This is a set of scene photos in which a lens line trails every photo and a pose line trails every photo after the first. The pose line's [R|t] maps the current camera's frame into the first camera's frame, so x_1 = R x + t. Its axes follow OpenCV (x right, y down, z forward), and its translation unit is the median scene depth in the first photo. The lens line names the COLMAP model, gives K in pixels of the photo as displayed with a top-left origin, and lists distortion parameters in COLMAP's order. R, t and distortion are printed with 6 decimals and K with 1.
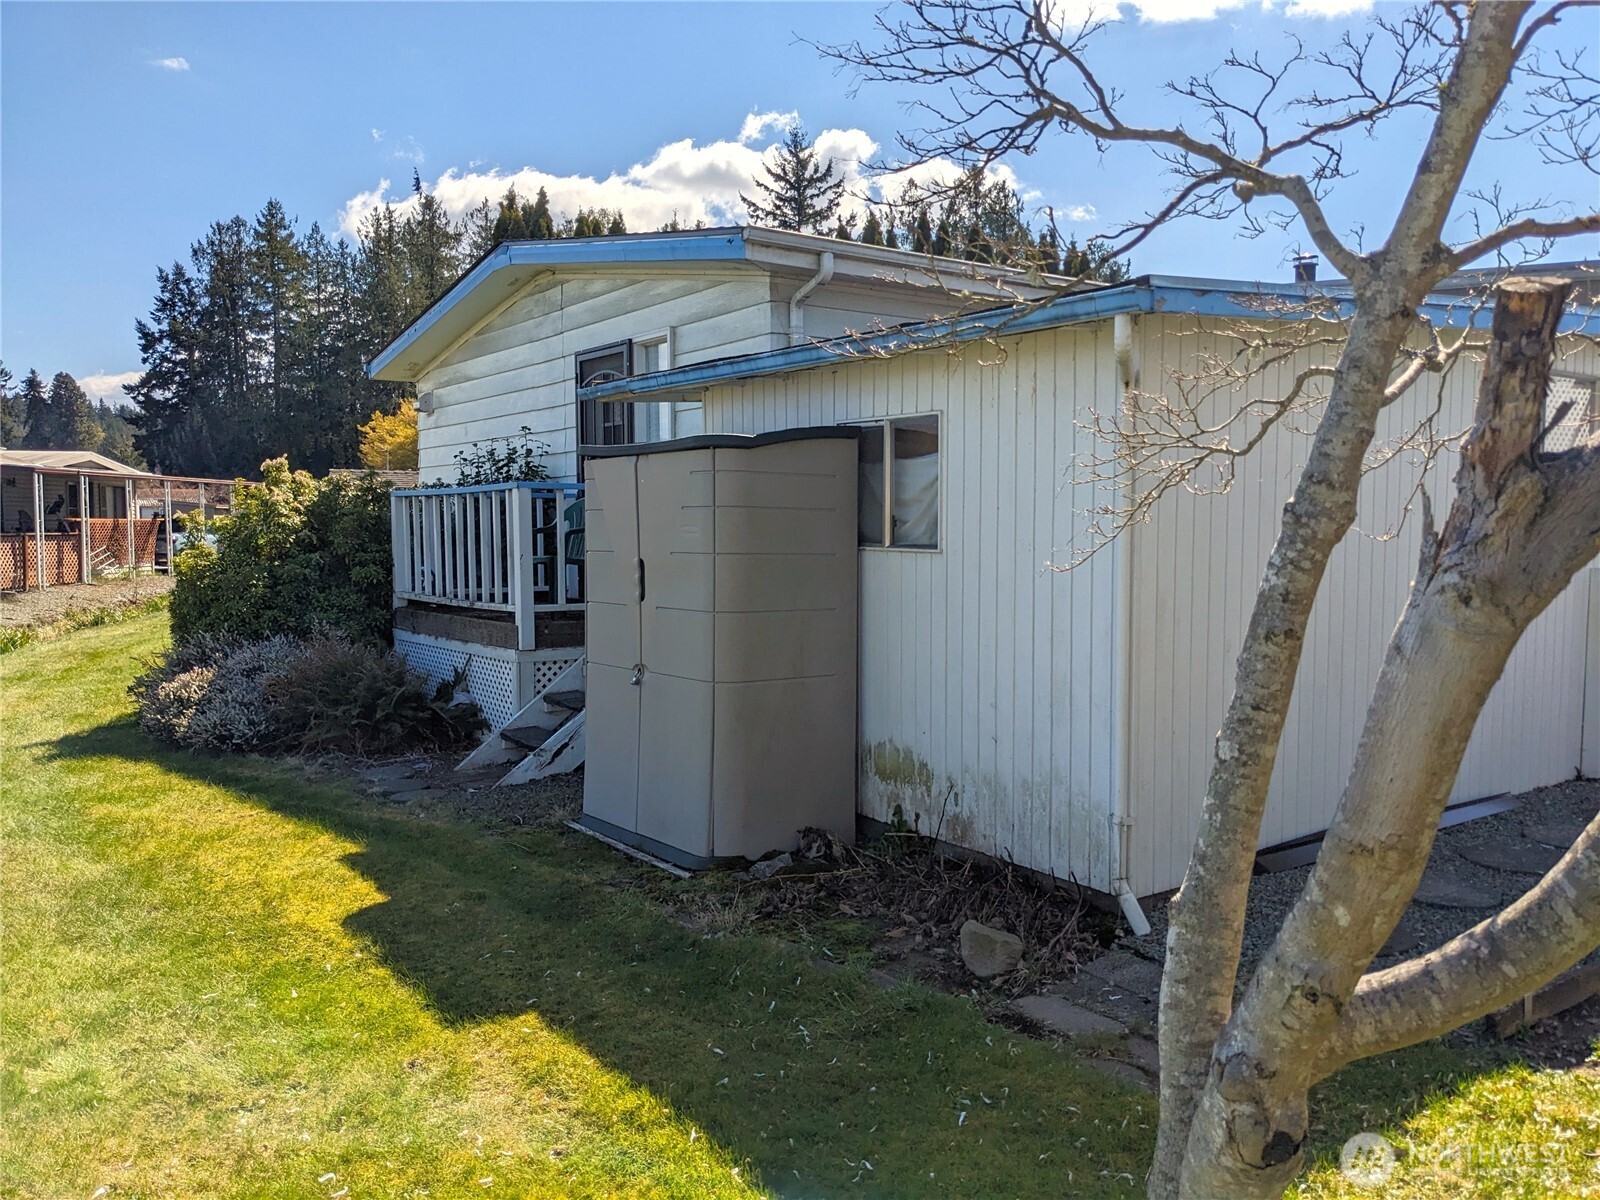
lens RADIAL K [[1299.3, 0, 804.1], [0, 1299.3, 604.5], [0, 0, 1]] dist [0.057189, -0.045125]
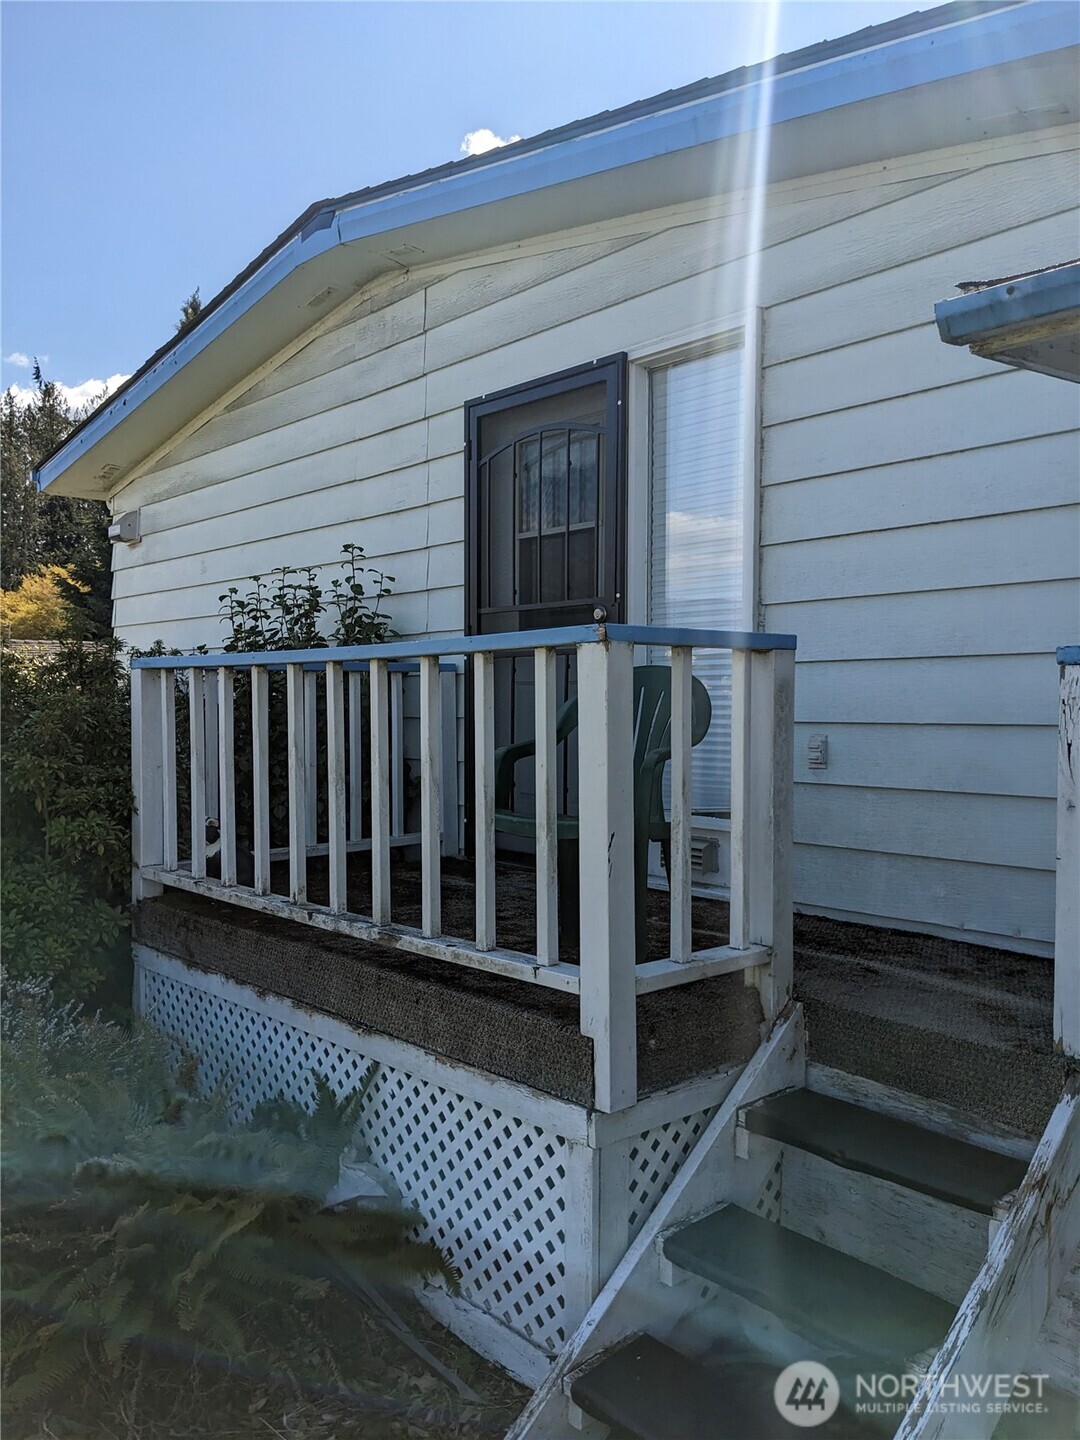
lens RADIAL K [[1169.4, 0, 477.8], [0, 1169.4, 720.9], [0, 0, 1]] dist [0.057189, -0.045125]
pose [[0.996971, -0.001692, 0.077755, -0.205191], [0.004948, 0.999118, -0.041703, -0.041152], [-0.077615, 0.041961, 0.996100, 0.514726]]
